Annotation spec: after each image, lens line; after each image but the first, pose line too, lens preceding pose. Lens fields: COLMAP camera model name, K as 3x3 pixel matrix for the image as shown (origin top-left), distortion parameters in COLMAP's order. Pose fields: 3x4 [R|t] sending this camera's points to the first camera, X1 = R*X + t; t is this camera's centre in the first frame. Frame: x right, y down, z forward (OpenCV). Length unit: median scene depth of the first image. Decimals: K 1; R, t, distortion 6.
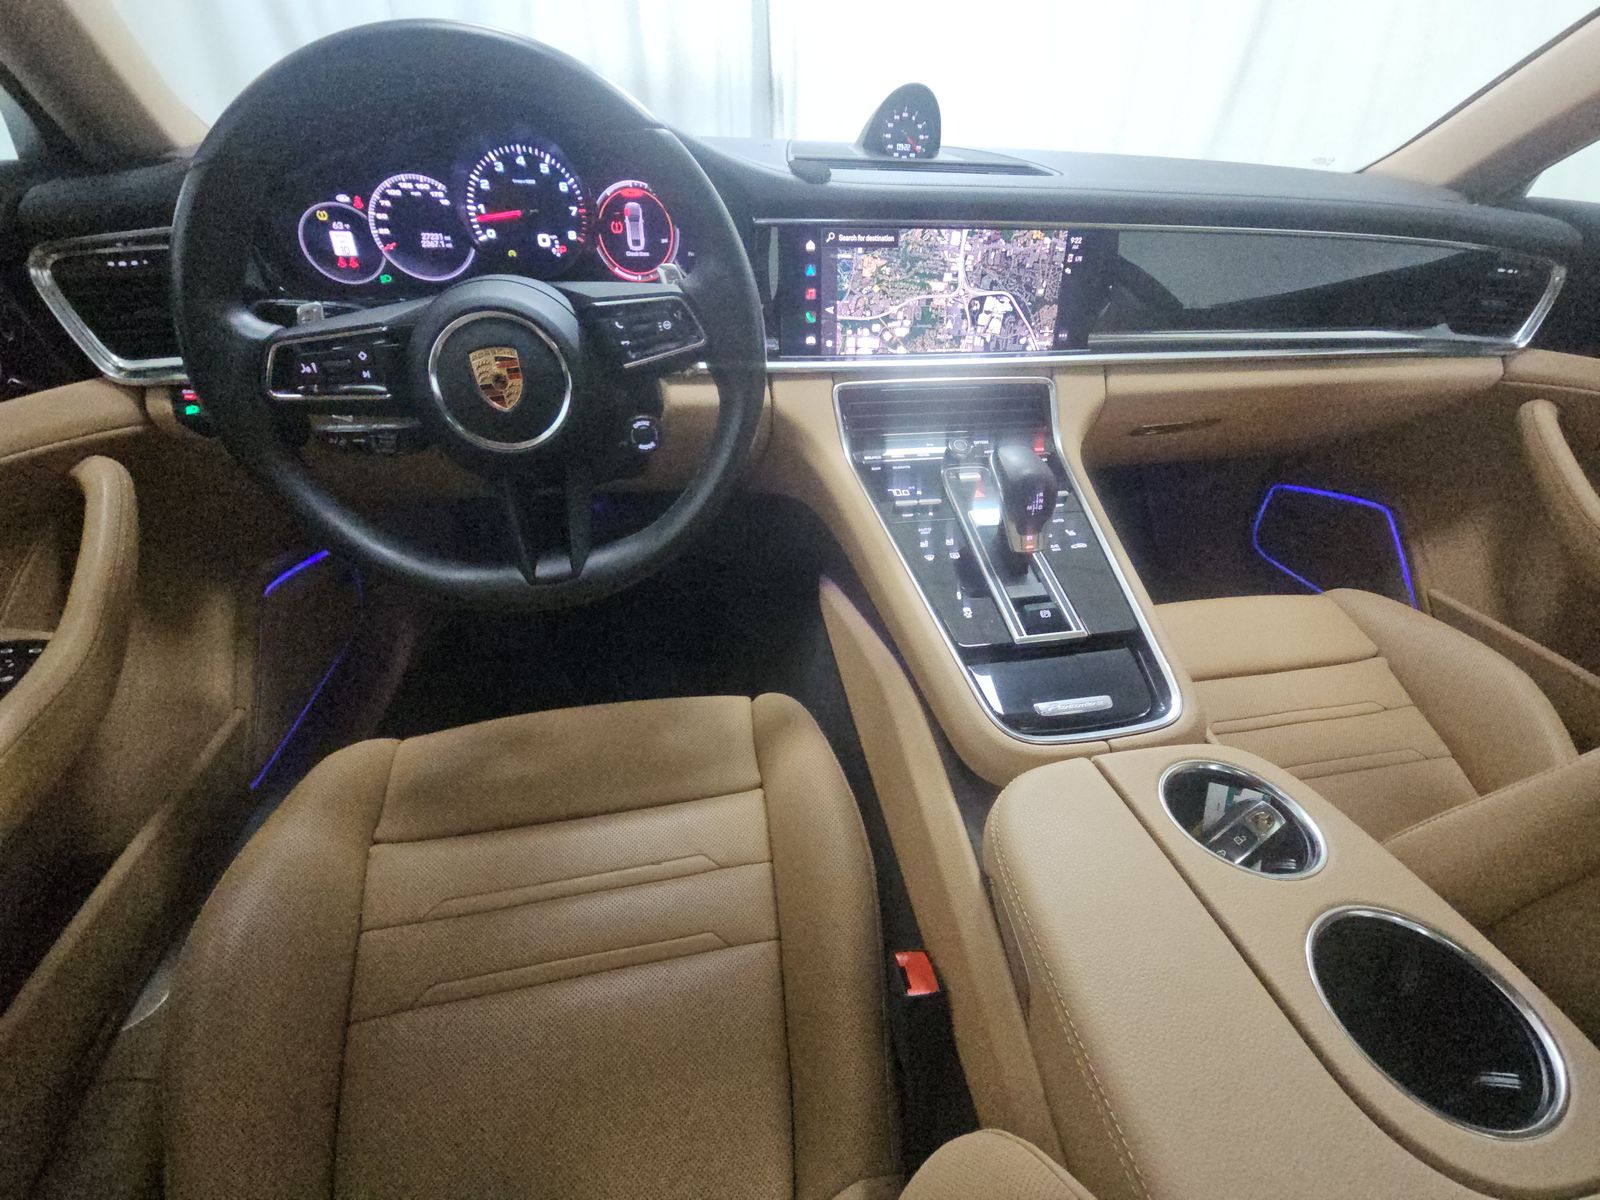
lens RADIAL K [[630.6, 0, 810.3], [0, 630.6, 614.9], [0, 0, 1]] dist [-0.018447, -0.001770]
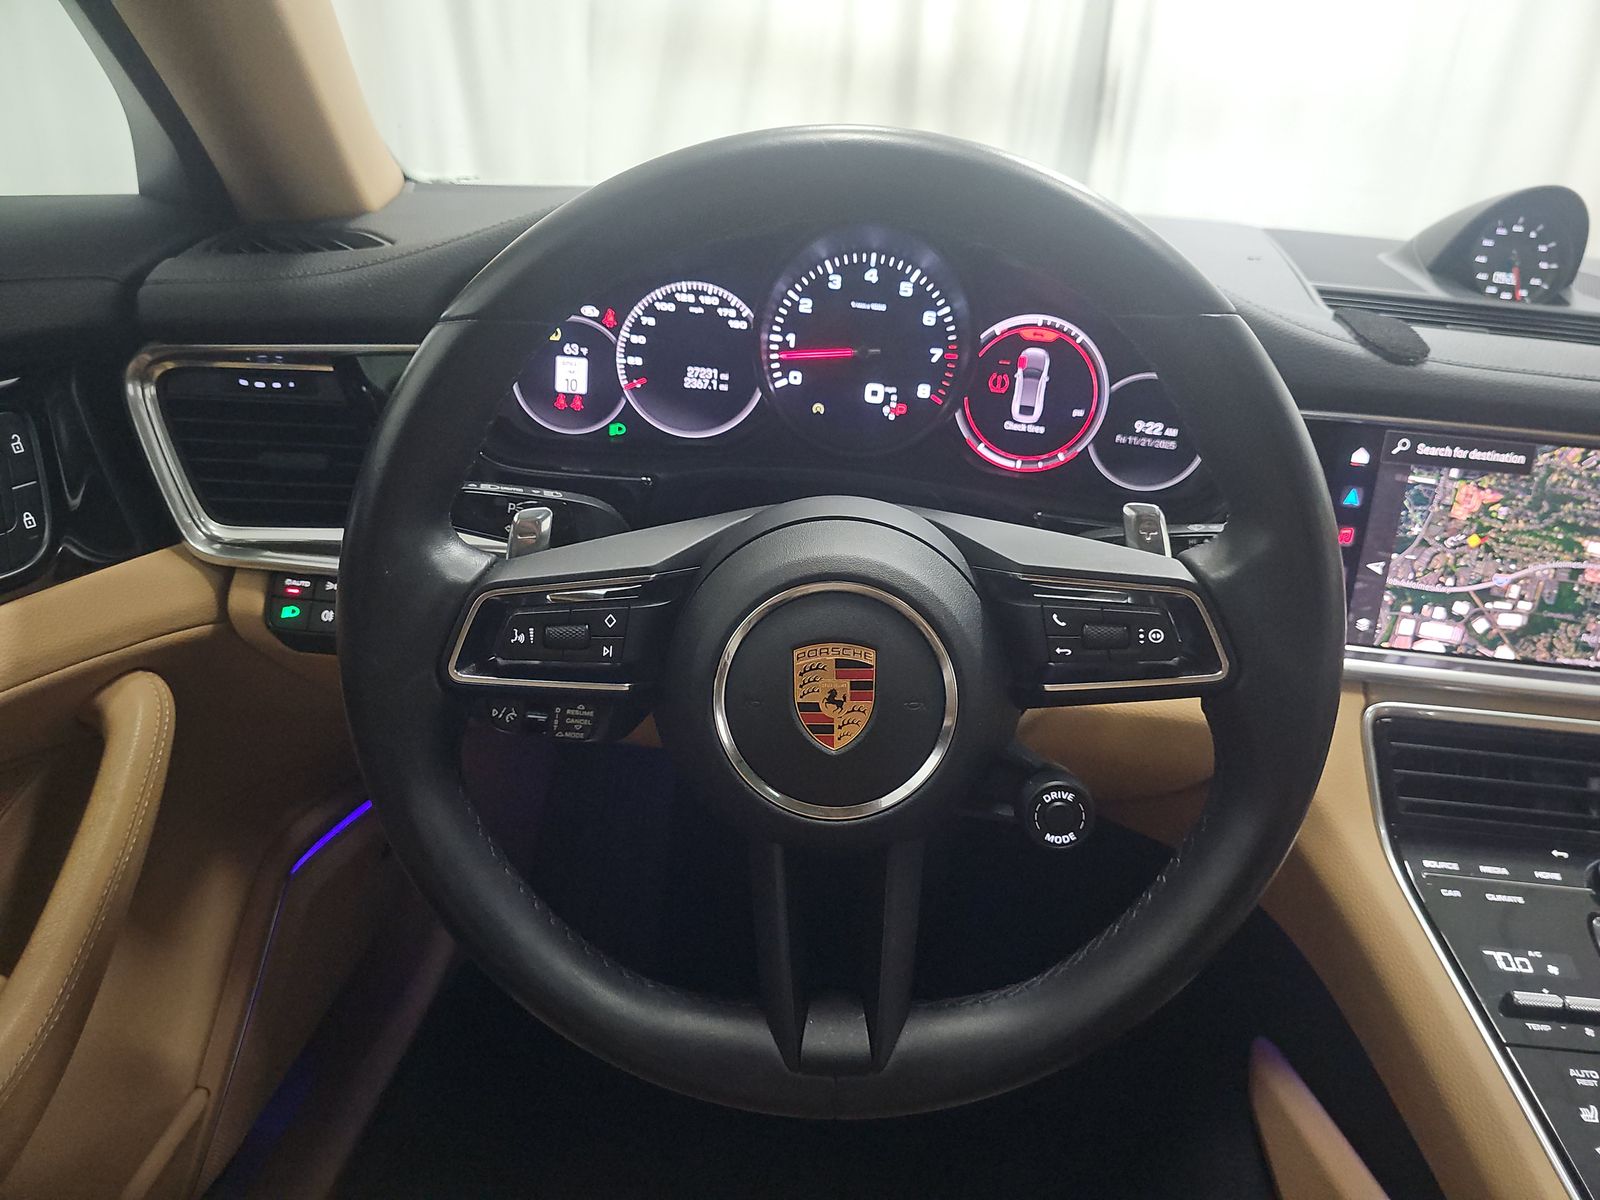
lens RADIAL K [[1049.2, 0, 806.5], [0, 1049.2, 614.6], [0, 0, 1]] dist [-0.009334, -0.018747]
pose [[0.965746, 0.146221, -0.214367, -0.252107], [-0.188601, 0.962933, -0.192844, -0.199473], [0.178223, 0.226668, 0.957527, 0.087006]]
